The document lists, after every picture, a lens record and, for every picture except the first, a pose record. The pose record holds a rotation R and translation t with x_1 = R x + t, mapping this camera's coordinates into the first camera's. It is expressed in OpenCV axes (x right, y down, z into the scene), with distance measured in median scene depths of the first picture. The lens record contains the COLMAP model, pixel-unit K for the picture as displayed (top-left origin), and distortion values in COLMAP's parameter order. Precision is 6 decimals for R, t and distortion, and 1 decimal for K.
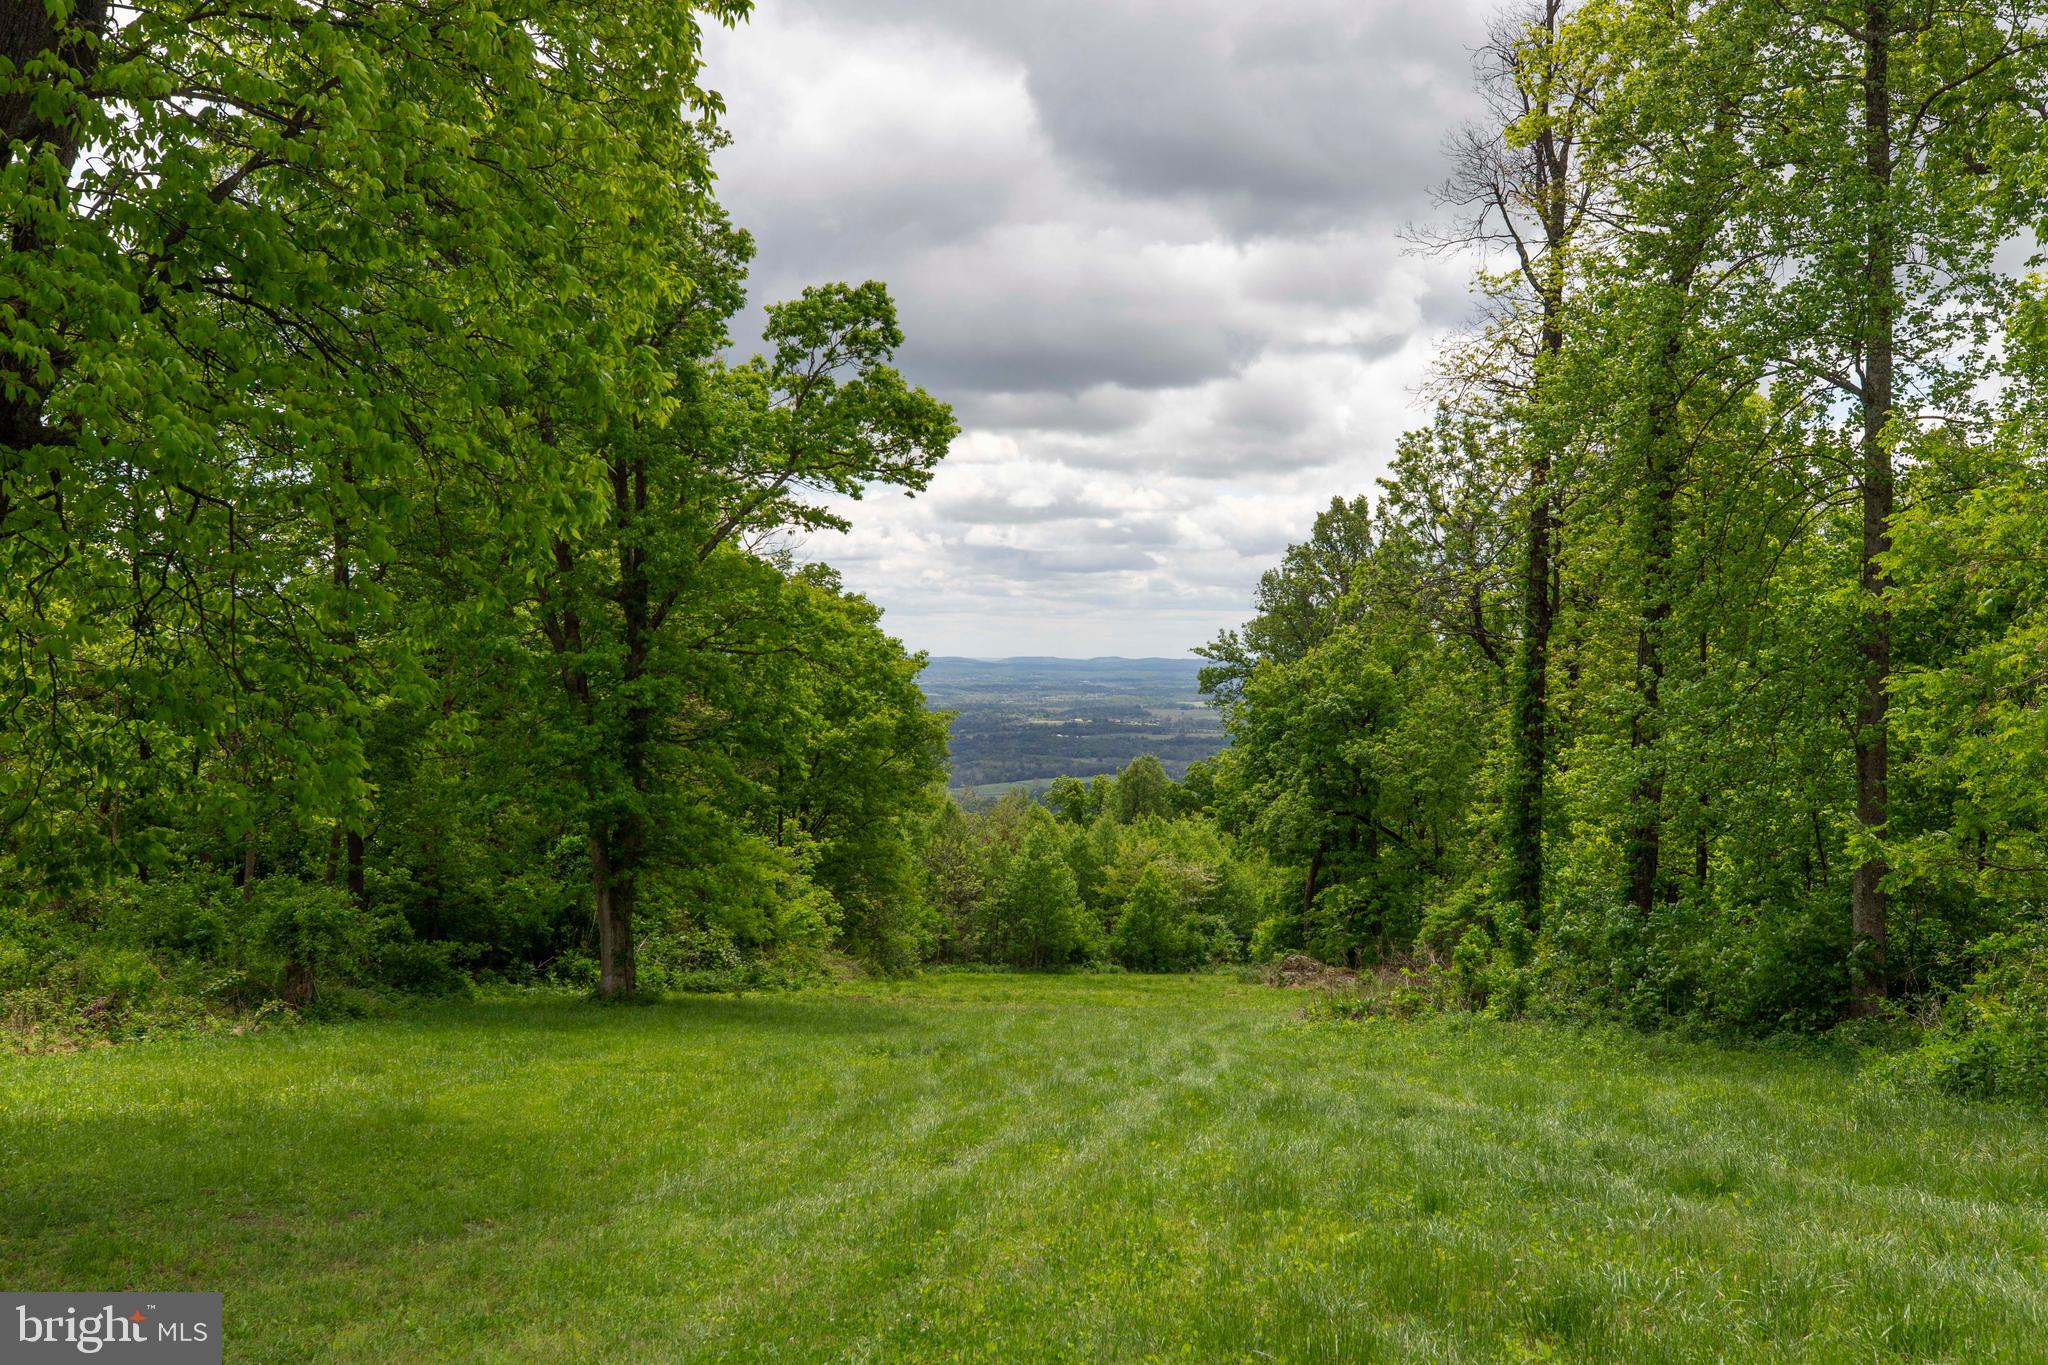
lens RADIAL K [[2012.1, 0, 1036.8], [0, 2012.1, 599.4], [0, 0, 1]] dist [0.005890, 0.000000]
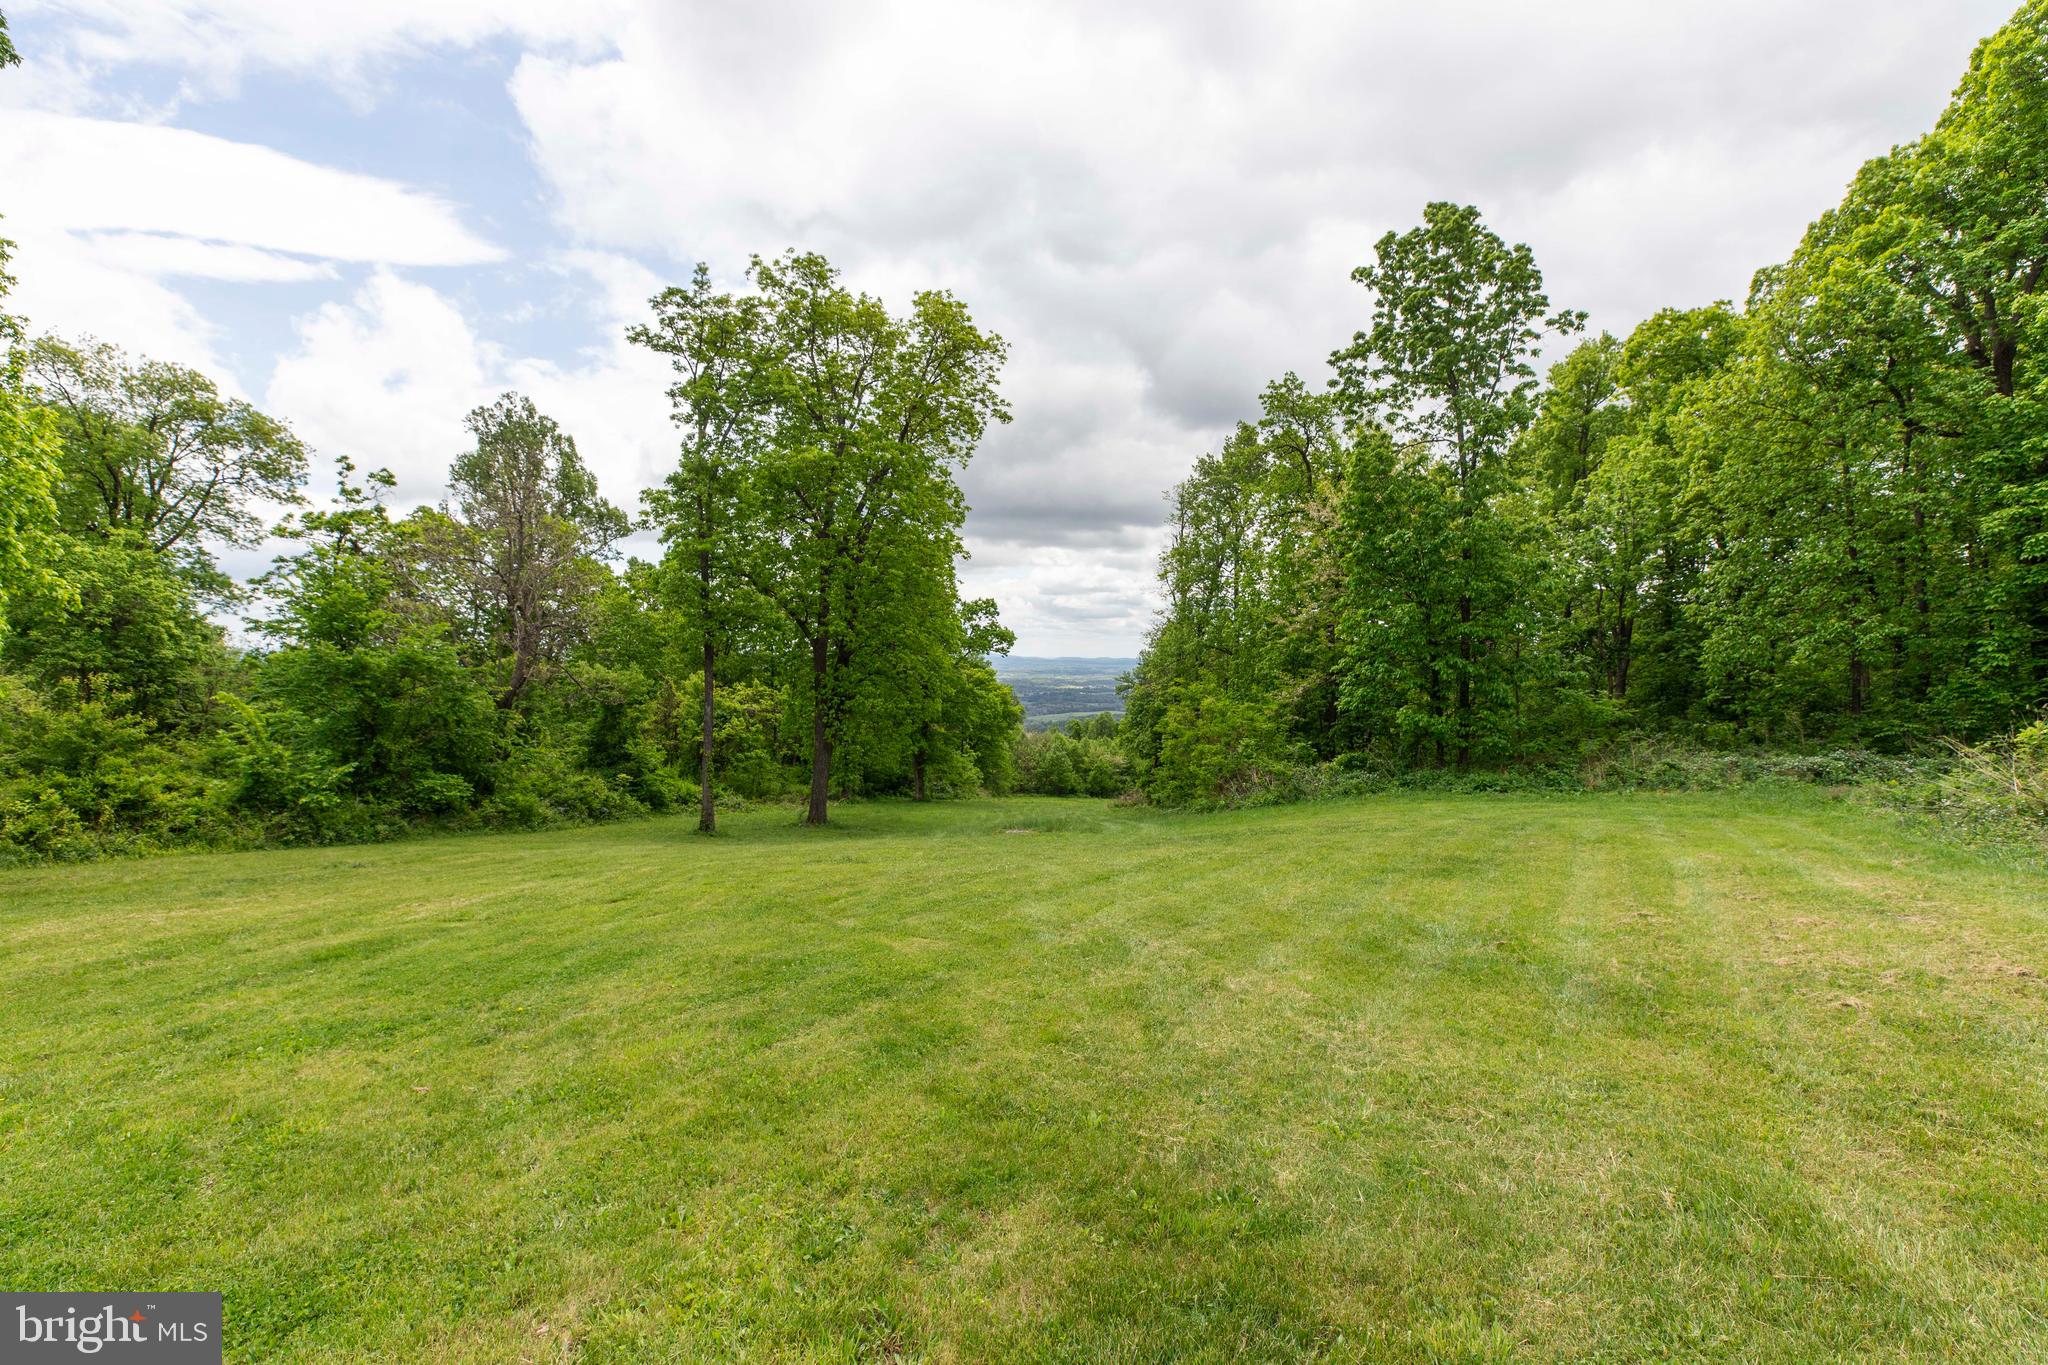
lens RADIAL K [[924.2, 0, 1025.7], [0, 924.2, 687.0], [0, 0, 1]] dist [0.004271, -0.000668]
pose [[0.998654, 0.007133, -0.051369, 0.024629], [-0.003887, 0.998006, 0.063003, -0.042470], [0.051716, -0.062718, 0.996690, -0.245059]]
